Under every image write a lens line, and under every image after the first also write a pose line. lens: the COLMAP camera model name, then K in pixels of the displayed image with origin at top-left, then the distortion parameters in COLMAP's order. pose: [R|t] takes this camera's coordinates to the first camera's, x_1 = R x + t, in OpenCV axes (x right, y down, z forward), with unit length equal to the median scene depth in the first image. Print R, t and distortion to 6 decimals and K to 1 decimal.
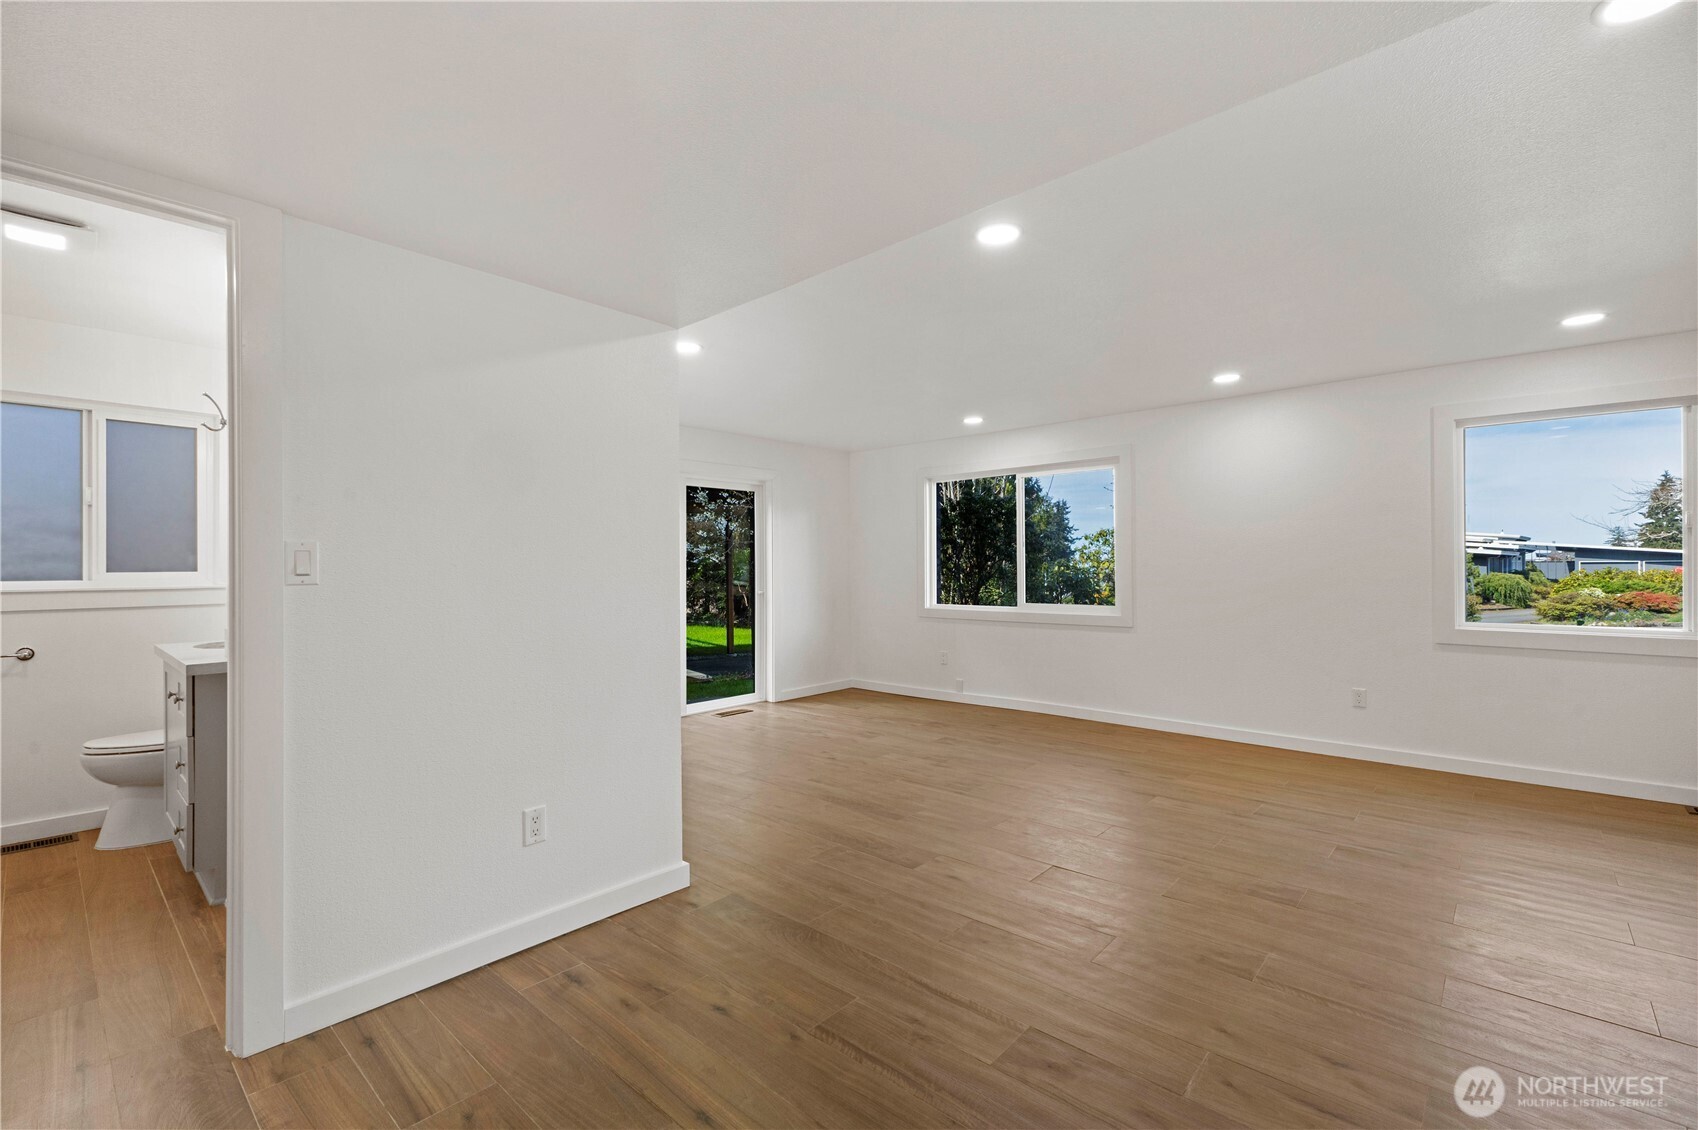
lens RADIAL K [[731.8, 0, 854.8], [0, 731.8, 559.2], [0, 0, 1]] dist [0.020868, -0.009116]
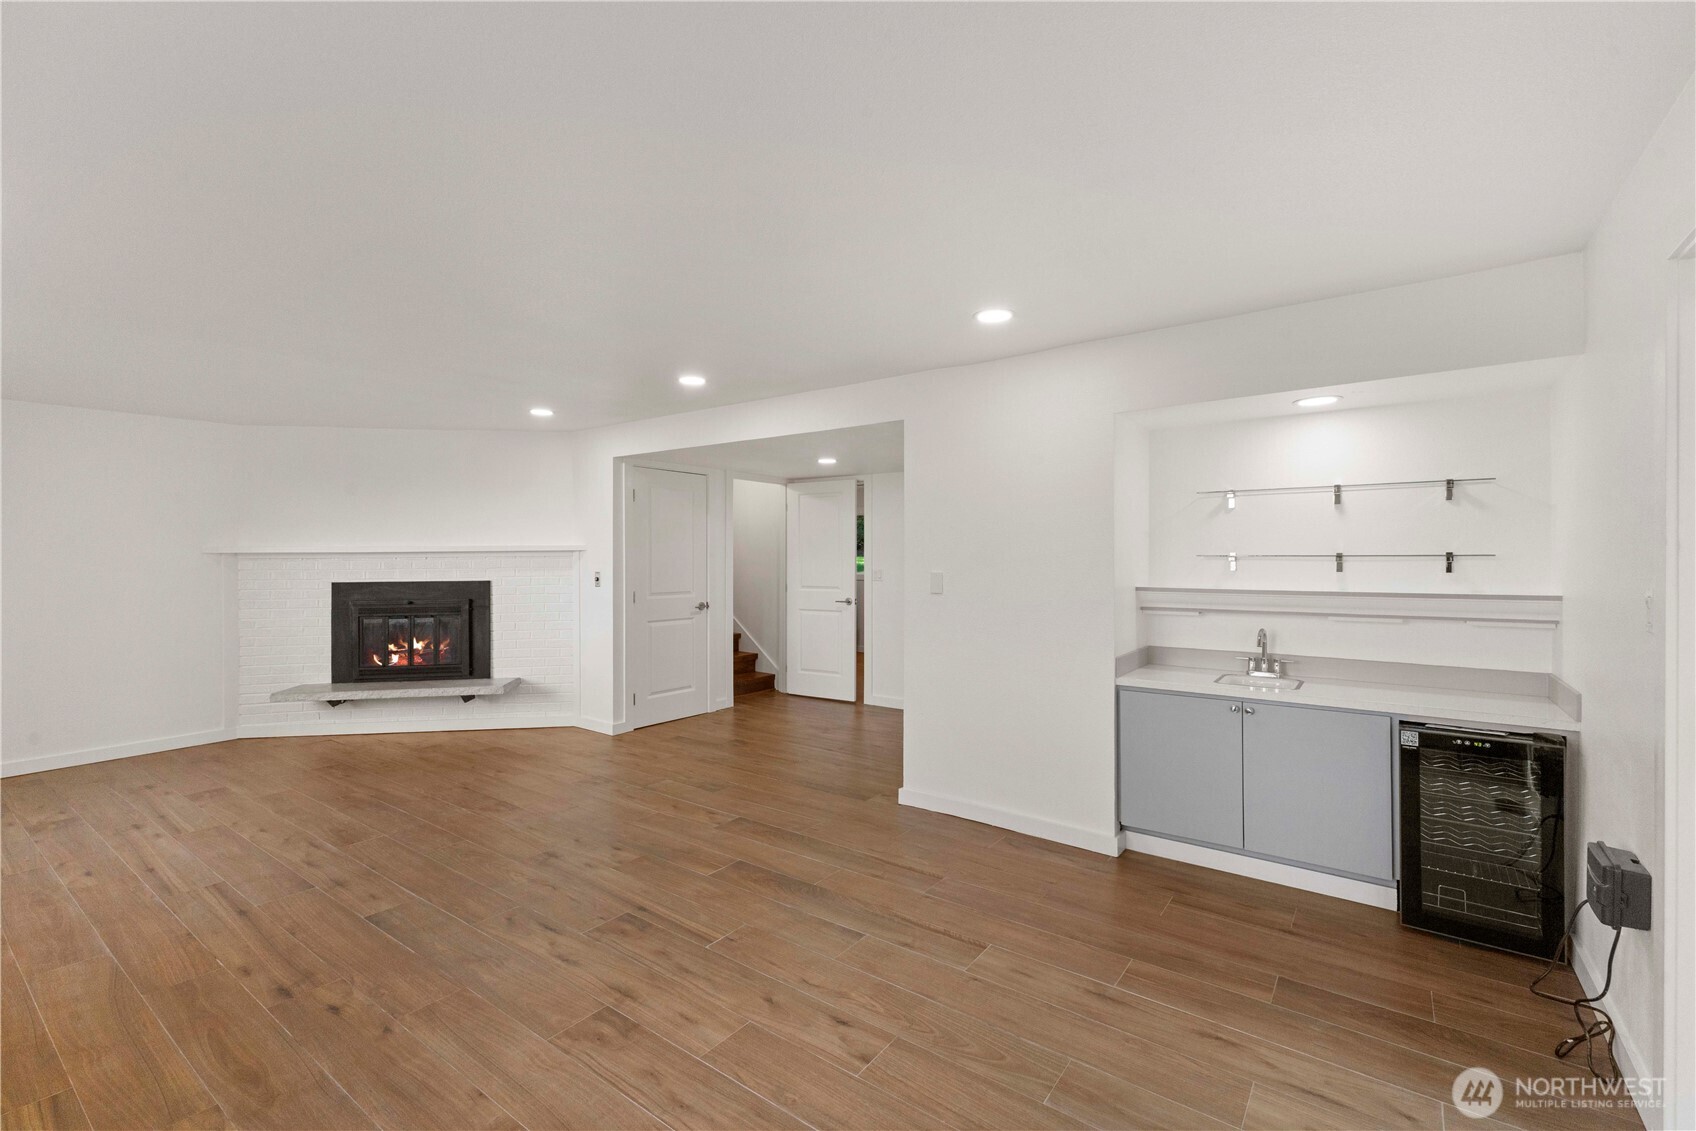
lens RADIAL K [[731.0, 0, 853.8], [0, 731.0, 559.7], [0, 0, 1]] dist [0.020868, -0.009116]
pose [[-0.994474, 0.009211, -0.104574, 0.007608], [0.010358, 0.999892, -0.010430, -0.015727], [0.104467, -0.011455, -0.994462, 1.811190]]
